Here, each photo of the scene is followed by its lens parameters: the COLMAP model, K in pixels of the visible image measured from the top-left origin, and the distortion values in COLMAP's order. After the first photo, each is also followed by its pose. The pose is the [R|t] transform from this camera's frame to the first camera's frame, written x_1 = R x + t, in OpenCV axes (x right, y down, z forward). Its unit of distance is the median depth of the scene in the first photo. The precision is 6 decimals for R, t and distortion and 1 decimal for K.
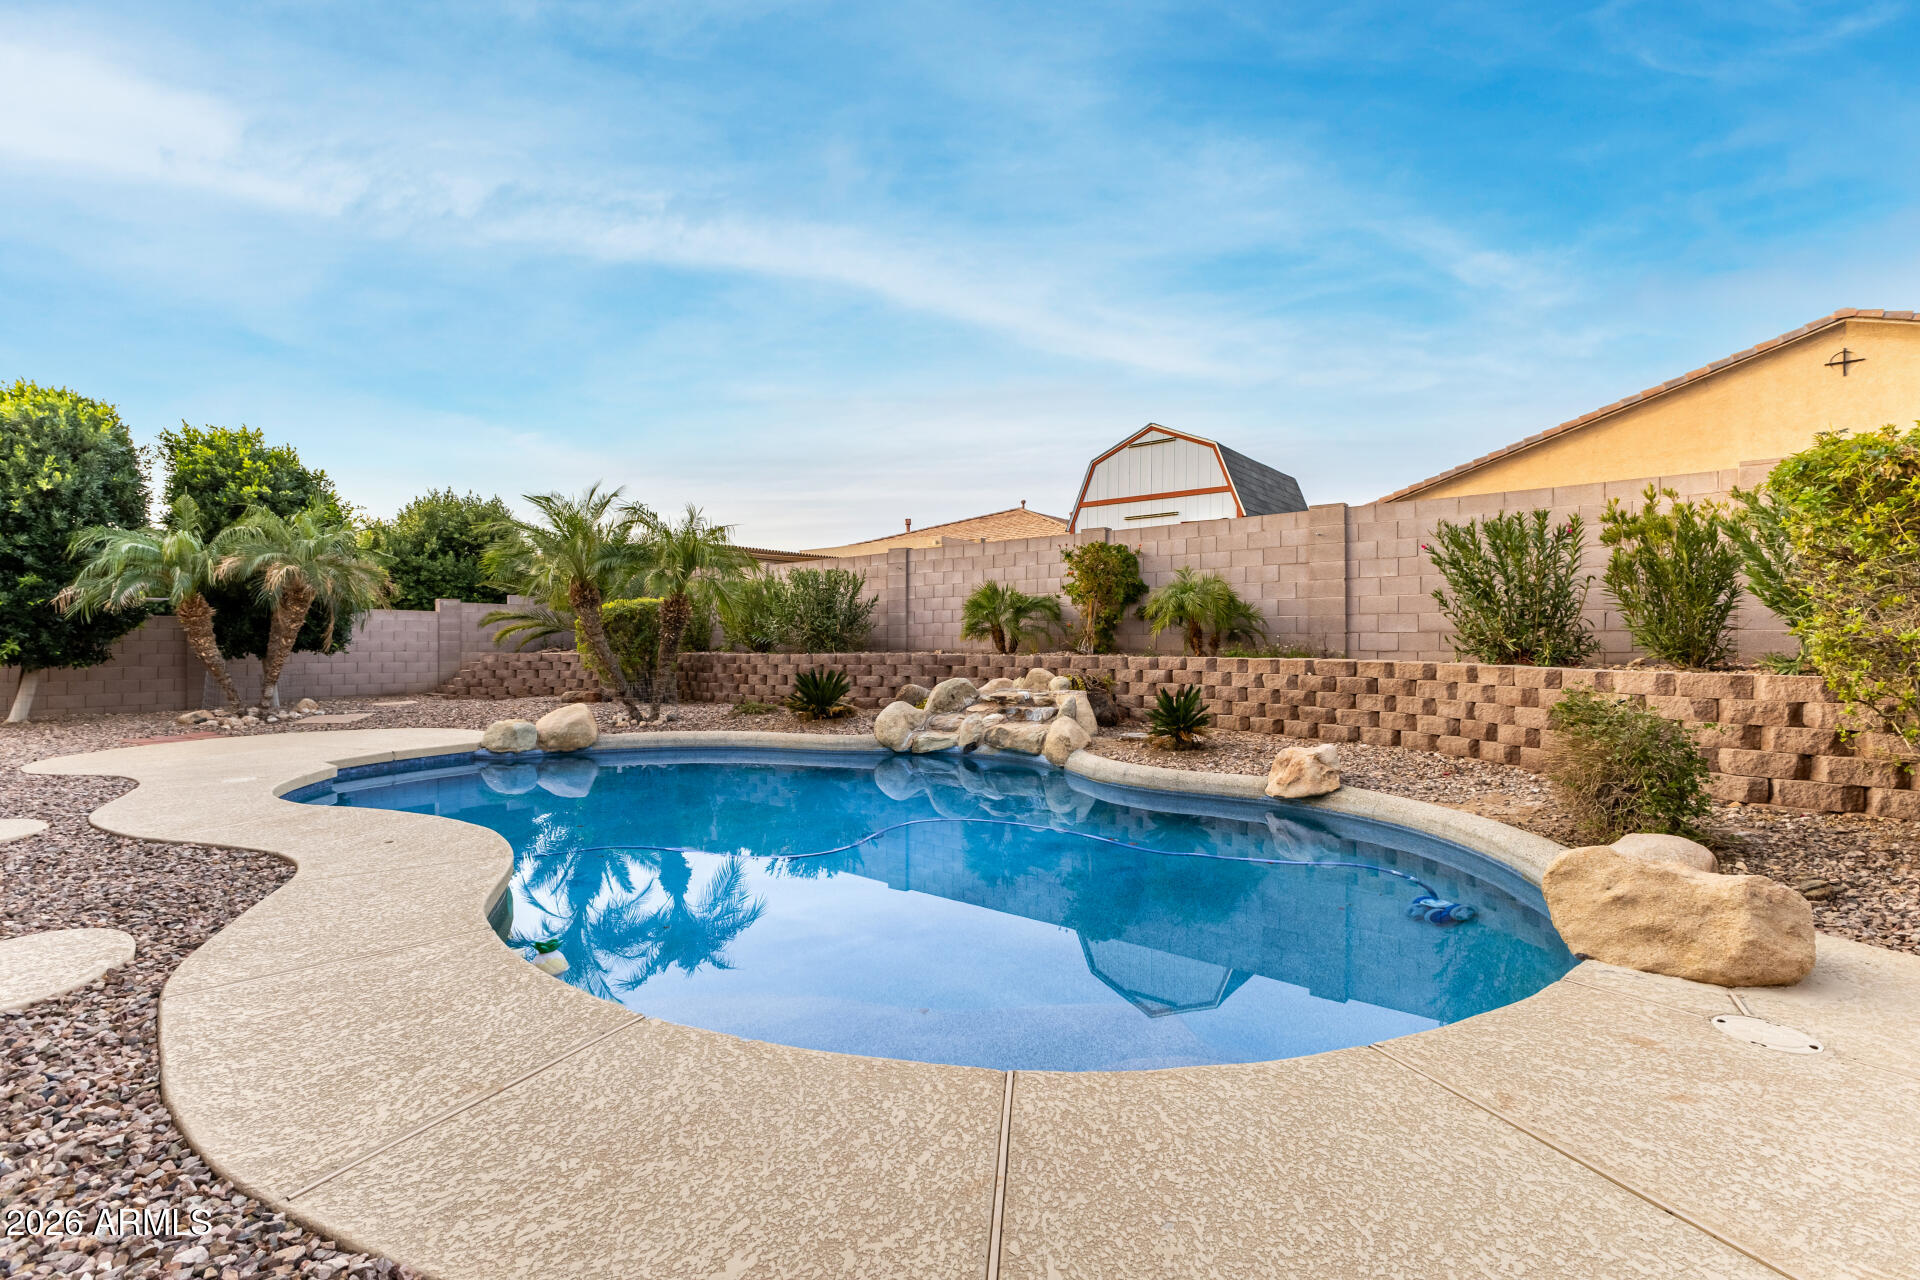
lens RADIAL K [[845.7, 0, 962.4], [0, 845.7, 631.2], [0, 0, 1]] dist [0.016962, -0.005535]
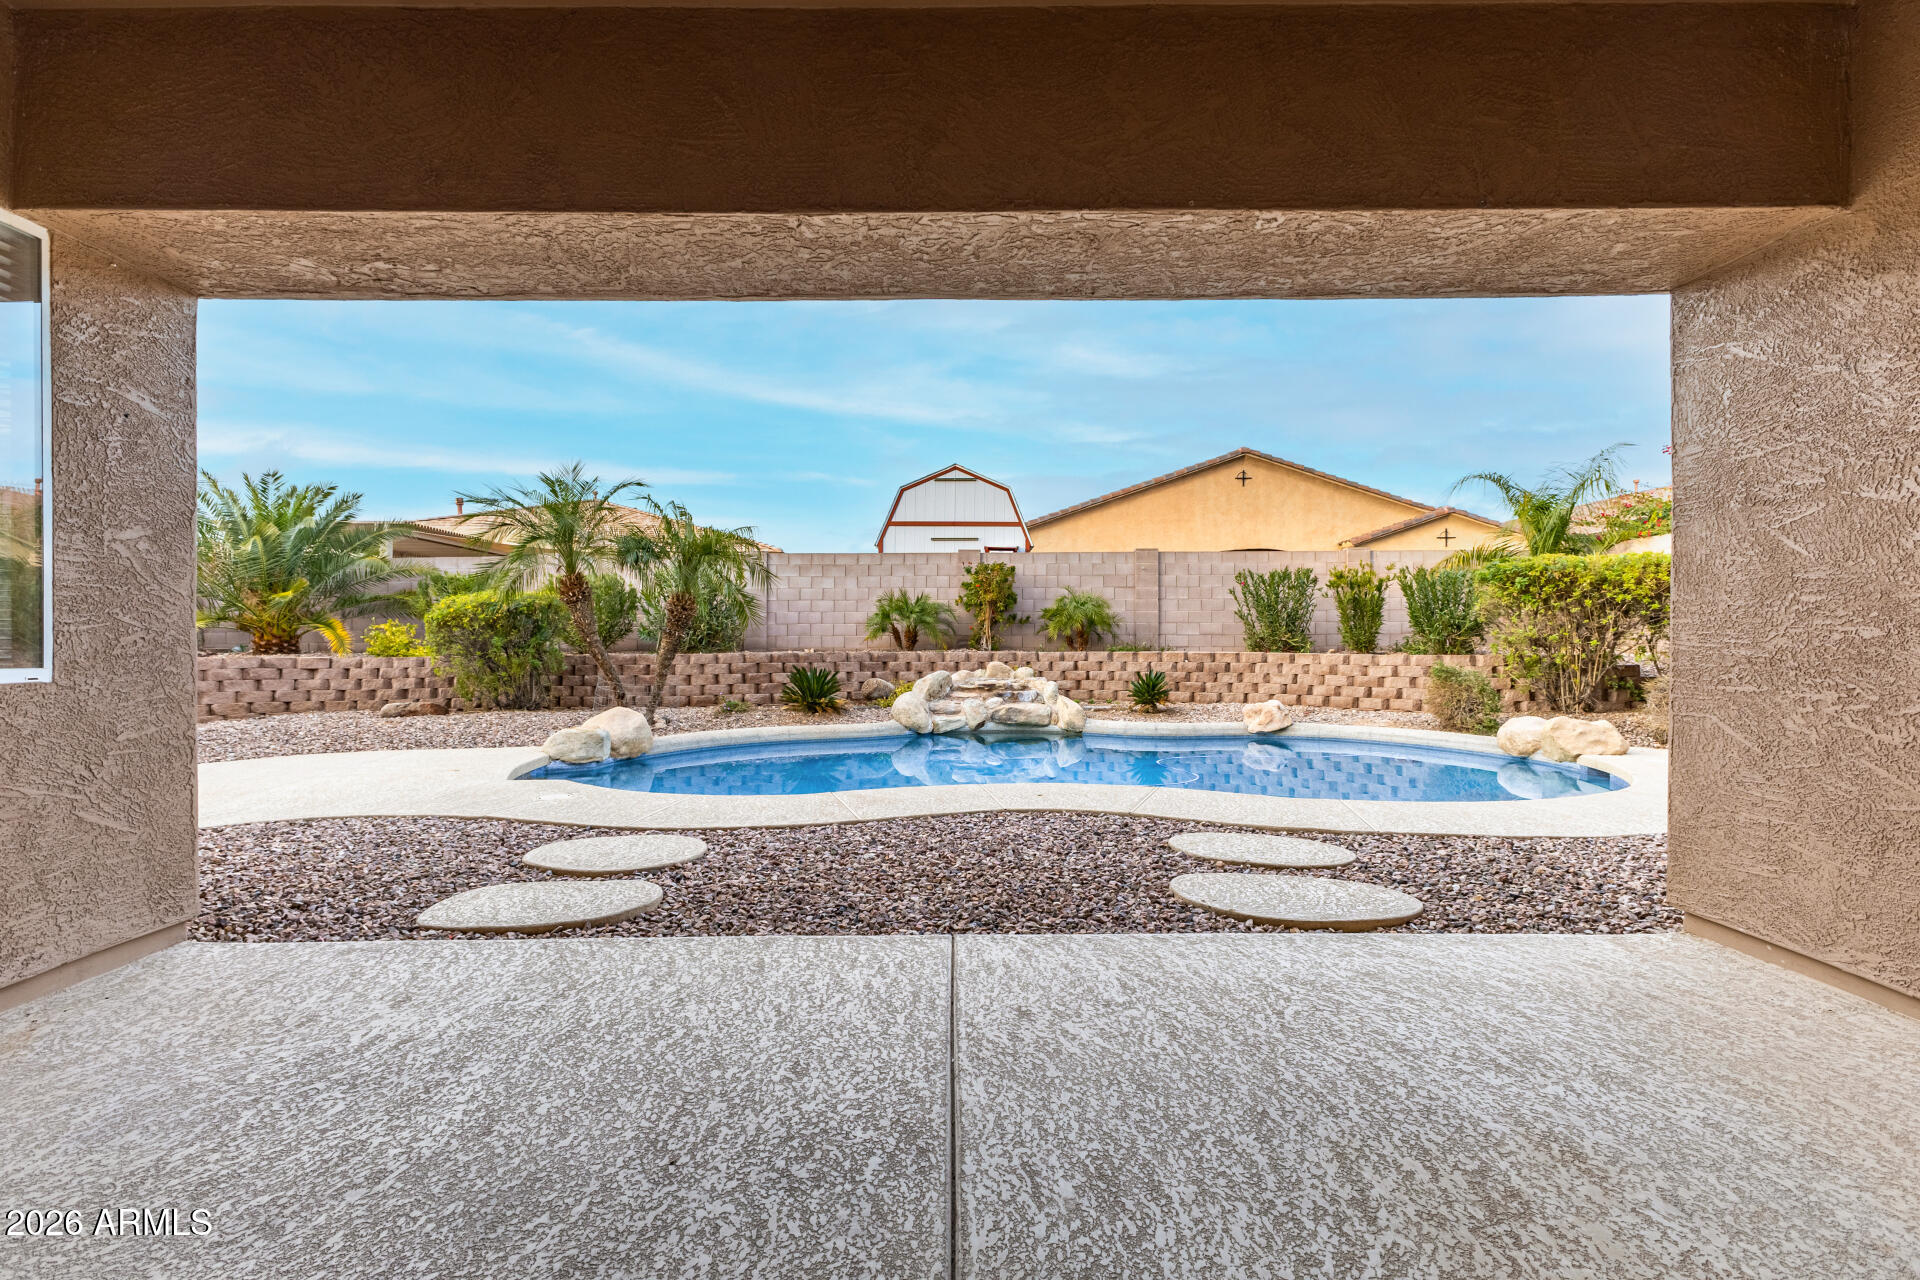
lens RADIAL K [[845.7, 0, 970.7], [0, 845.7, 645.7], [0, 0, 1]] dist [0.016962, -0.005535]
pose [[0.772077, -0.003916, 0.635517, -0.779210], [-0.006303, 0.999885, 0.013819, 0.002663], [-0.635498, -0.014675, 0.771963, 0.044018]]
